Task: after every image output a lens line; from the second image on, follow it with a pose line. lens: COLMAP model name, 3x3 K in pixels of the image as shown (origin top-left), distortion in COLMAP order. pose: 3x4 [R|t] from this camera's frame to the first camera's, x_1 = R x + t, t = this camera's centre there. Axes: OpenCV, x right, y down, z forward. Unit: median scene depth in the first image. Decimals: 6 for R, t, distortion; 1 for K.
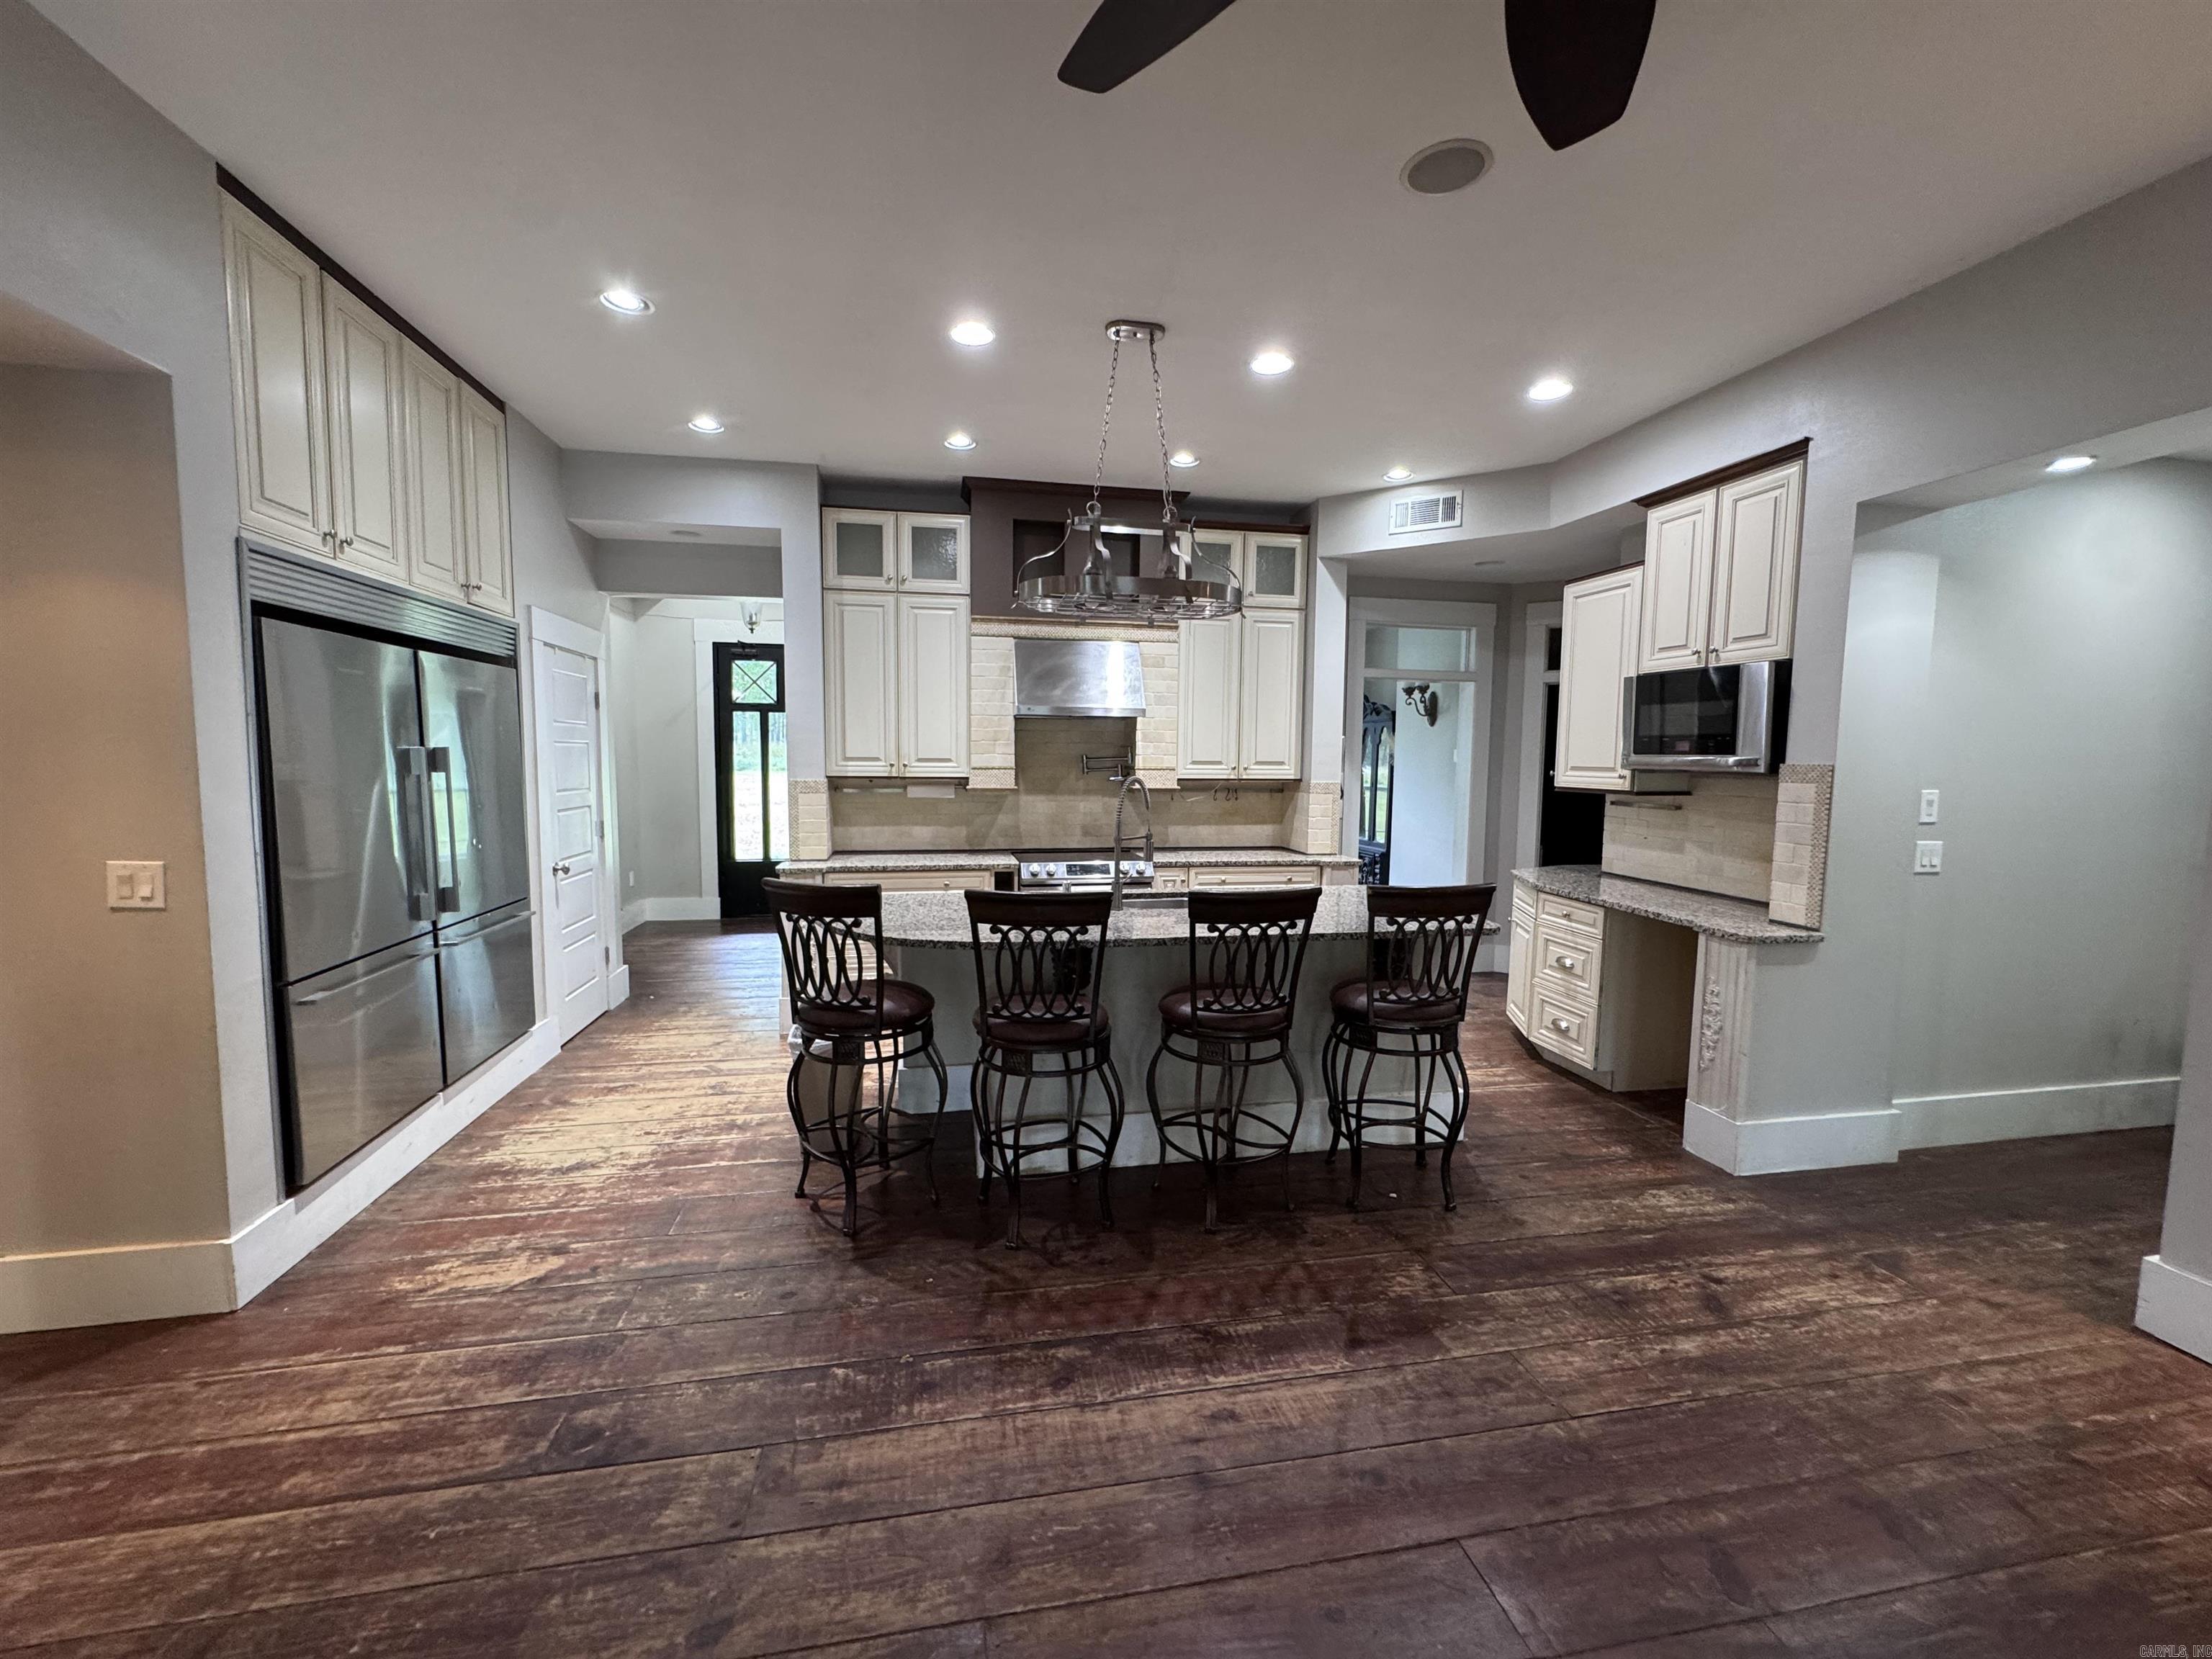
lens RADIAL K [[887.1, 0, 1103.9], [0, 887.1, 829.2], [0, 0, 1]] dist [-0.003152, 0.000603]
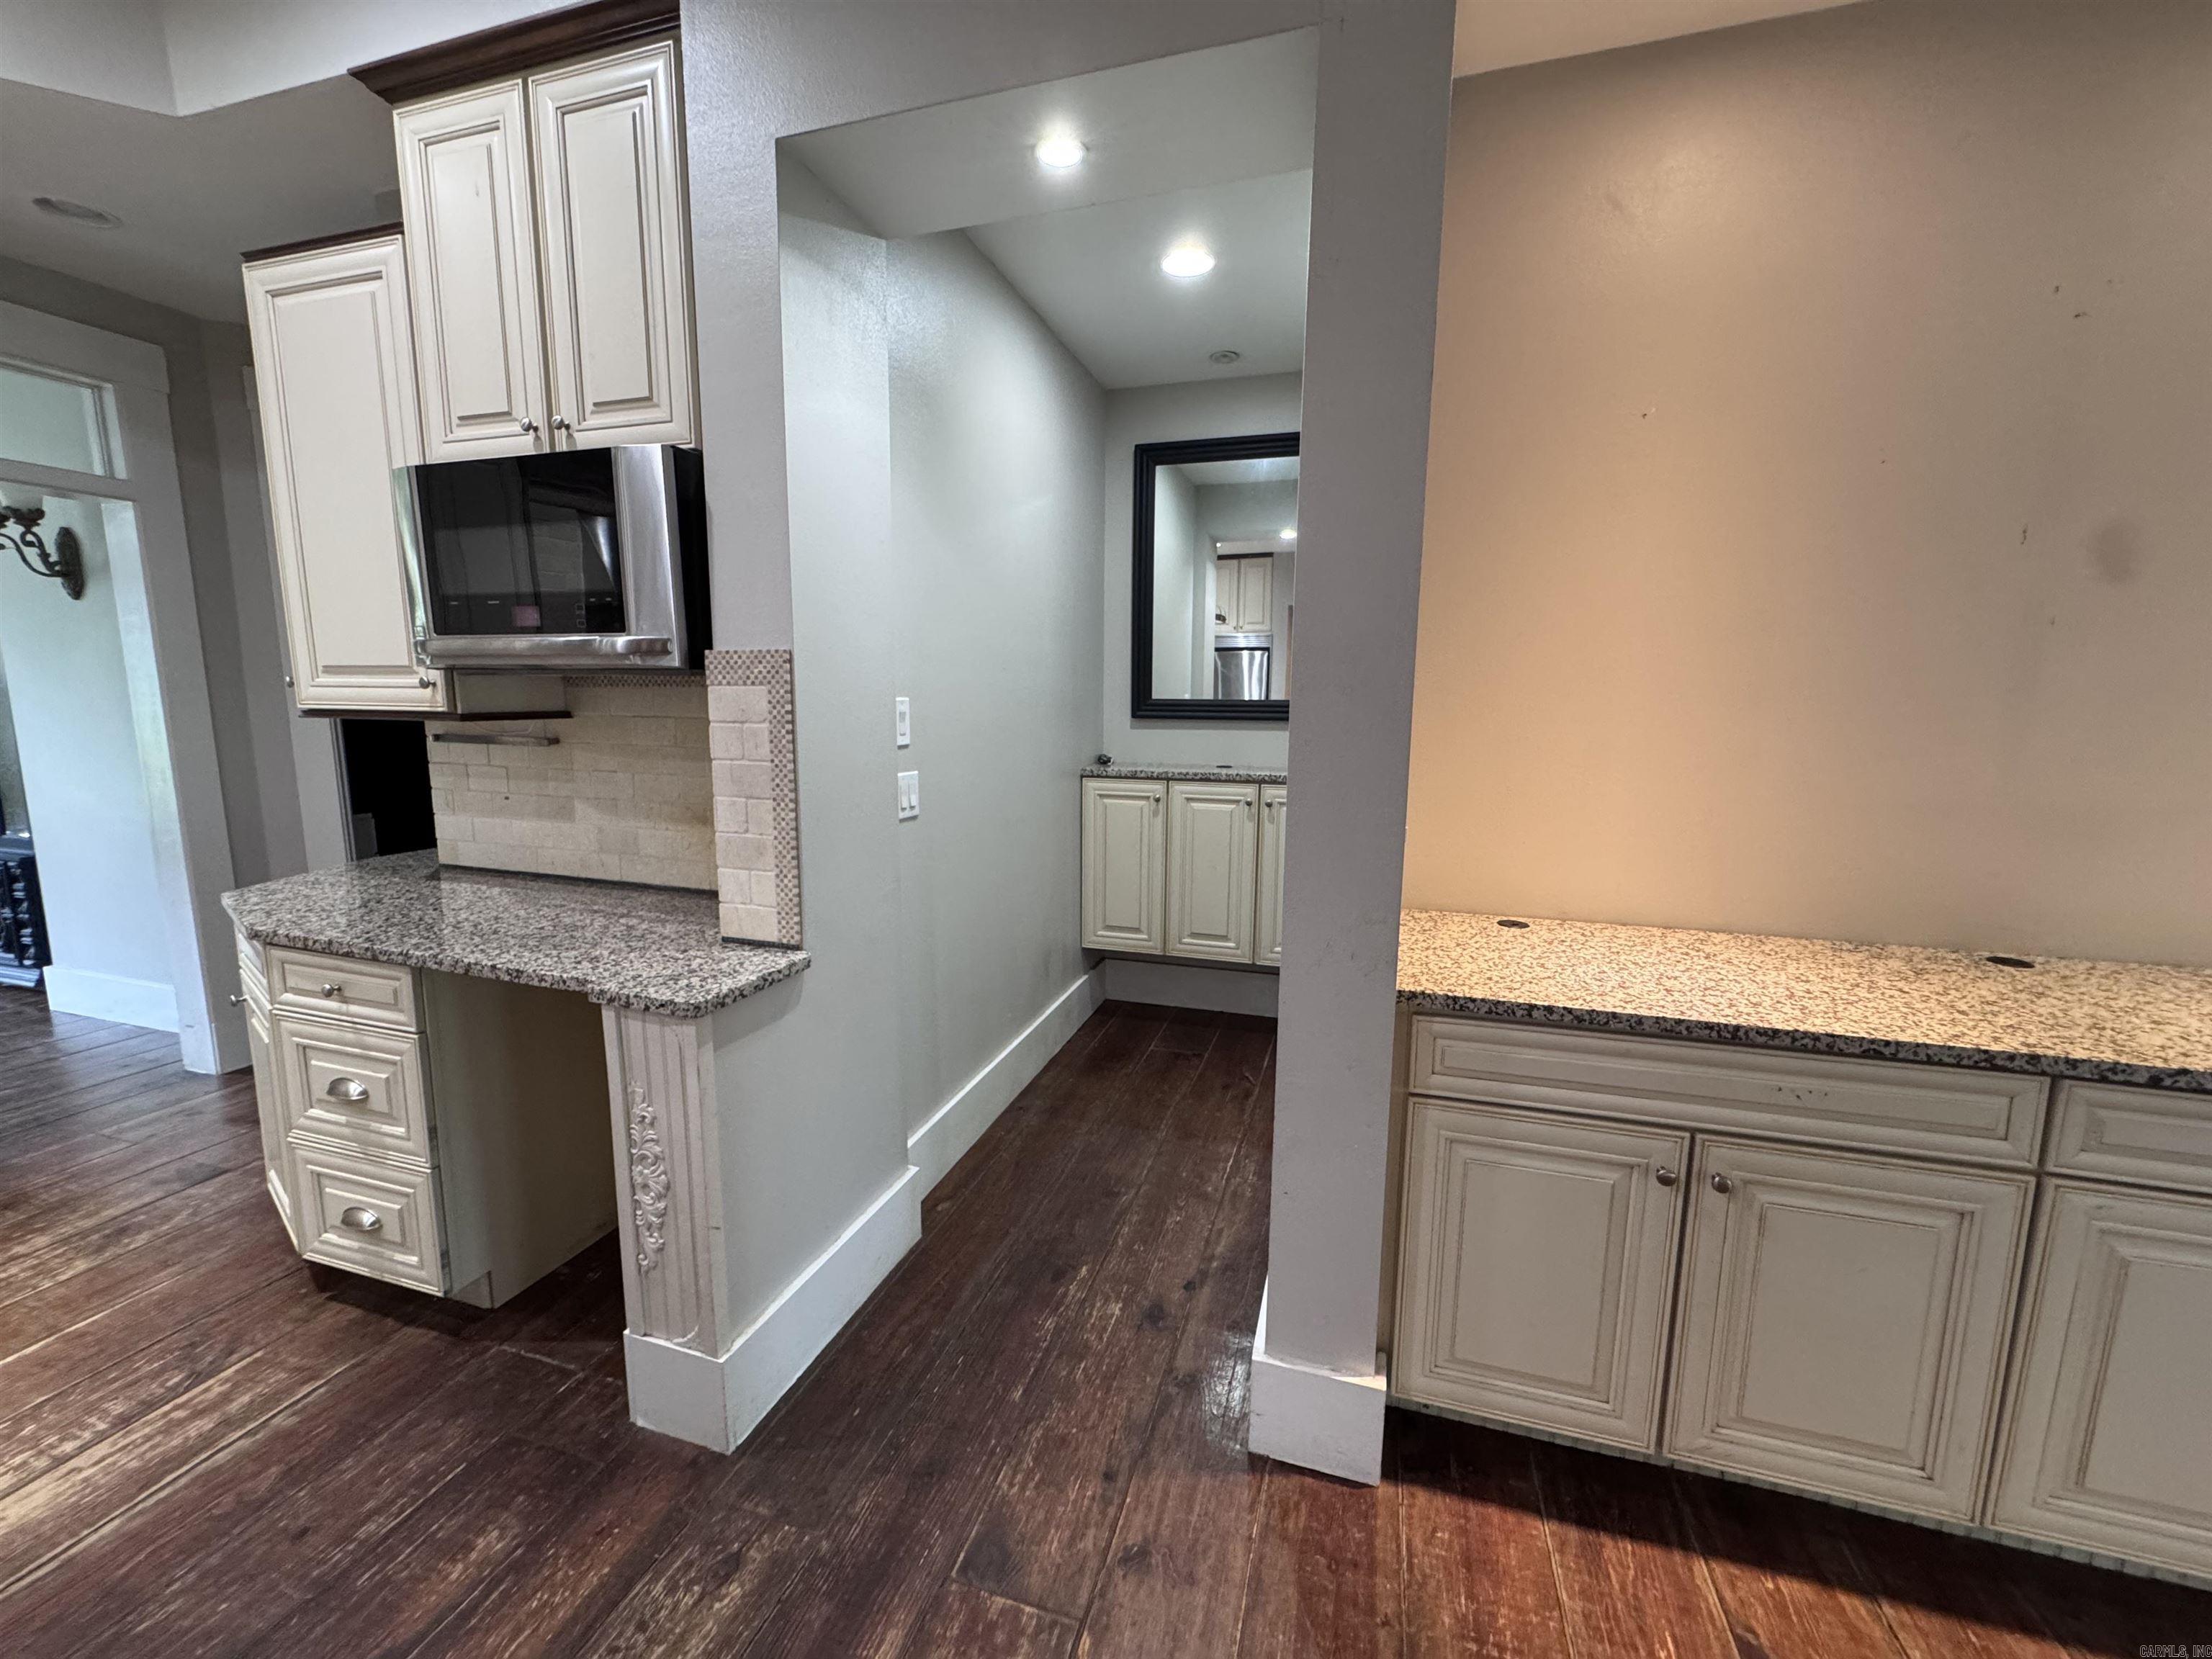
lens RADIAL K [[887.1, 0, 1102.9], [0, 887.1, 826.9], [0, 0, 1]] dist [-0.003152, 0.000603]
pose [[0.471569, -0.135006, 0.871433, 0.361213], [0.070666, 0.990818, 0.115261, -0.011648], [-0.878993, 0.007227, 0.476780, 0.487340]]
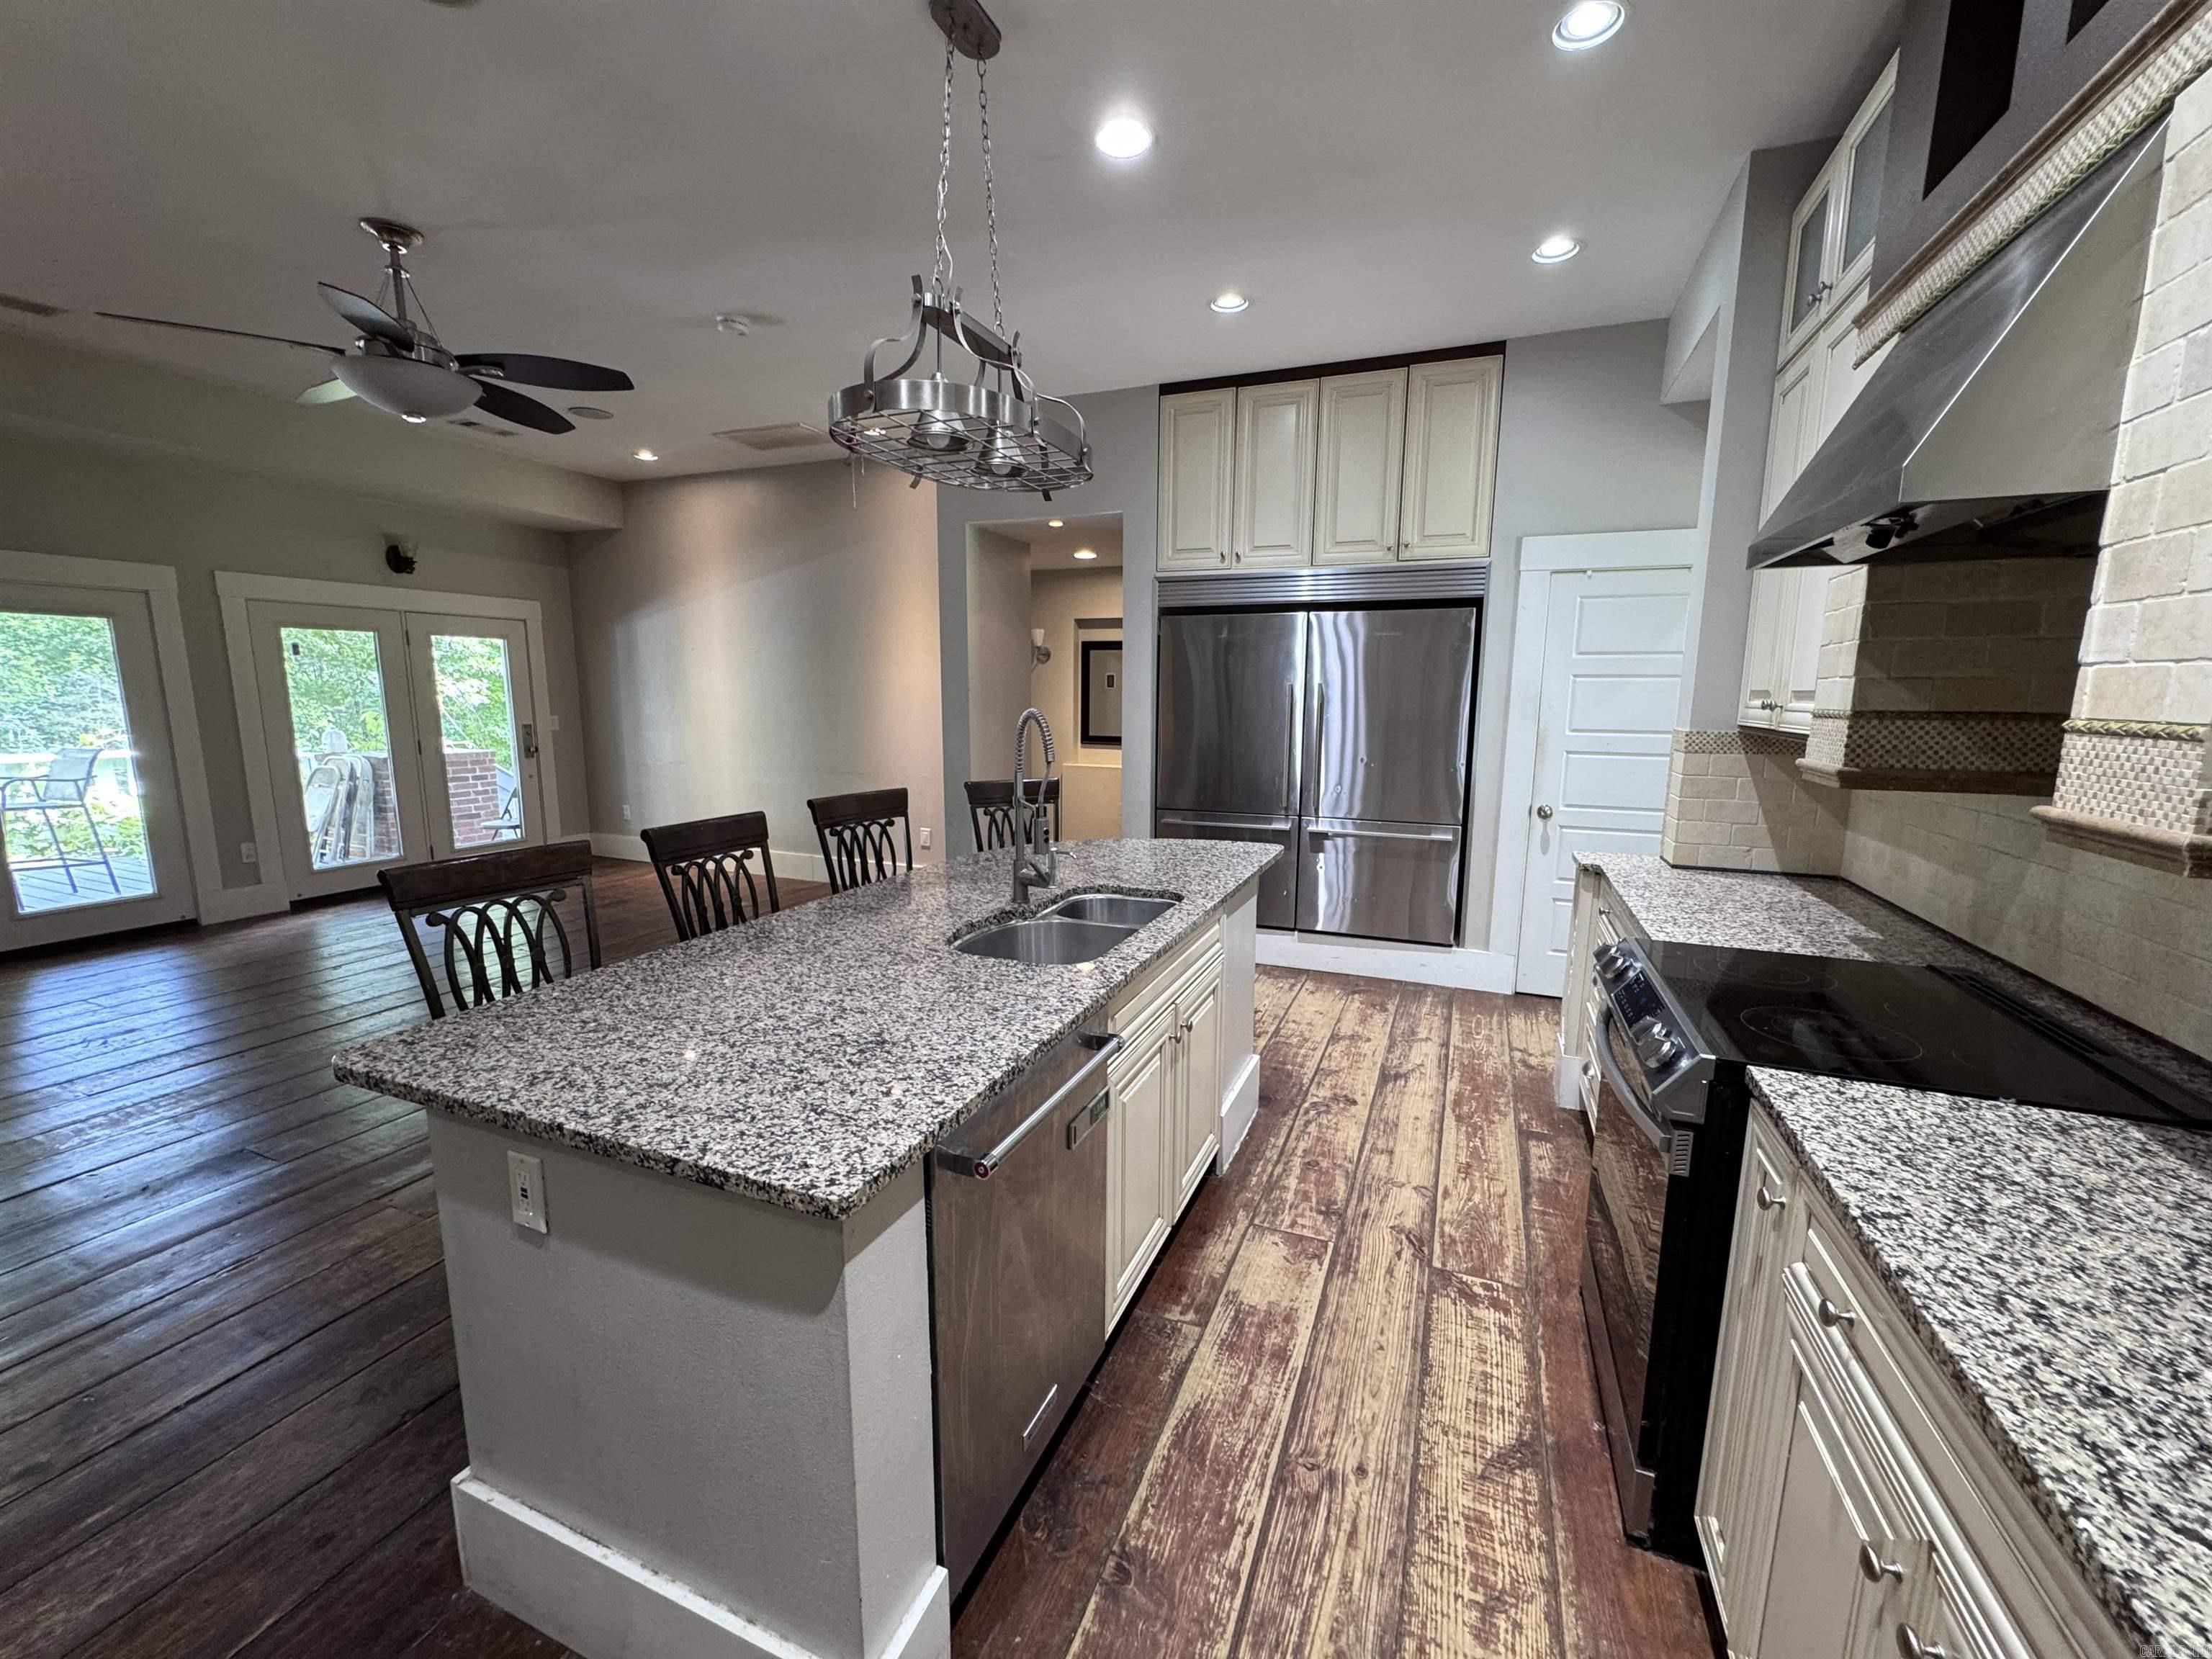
lens RADIAL K [[887.1, 0, 1099.3], [0, 887.1, 828.6], [0, 0, 1]] dist [-0.003152, 0.000603]
pose [[-0.554736, 0.113244, -0.824284, 0.518011], [-0.080899, 0.978659, 0.188897, -0.094665], [0.828084, 0.171472, -0.533736, 1.346989]]
